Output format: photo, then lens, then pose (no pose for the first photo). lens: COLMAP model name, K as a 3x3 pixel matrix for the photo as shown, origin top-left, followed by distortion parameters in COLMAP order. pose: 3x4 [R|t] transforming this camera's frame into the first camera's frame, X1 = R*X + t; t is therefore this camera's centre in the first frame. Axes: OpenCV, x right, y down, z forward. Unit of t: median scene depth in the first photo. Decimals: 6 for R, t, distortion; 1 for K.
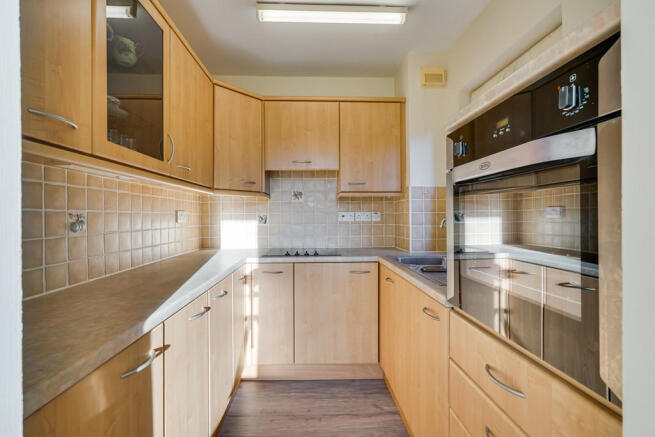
lens RADIAL K [[292.4, 0, 325.3], [0, 292.4, 216.6], [0, 0, 1]] dist [-0.003486, -0.000431]
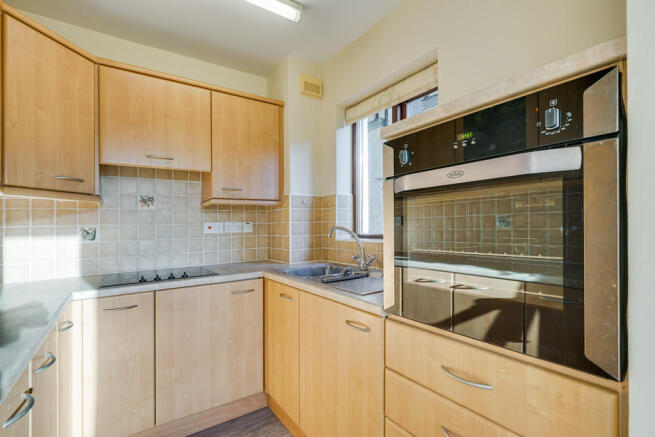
lens RADIAL K [[296.5, 0, 326.8], [0, 296.5, 223.4], [0, 0, 1]] dist [-0.001834, -0.000072]
pose [[0.845888, -0.010945, 0.533248, -0.128863], [0.017904, 0.999809, -0.007879, -0.000320], [-0.533060, 0.016212, 0.845922, 0.115603]]
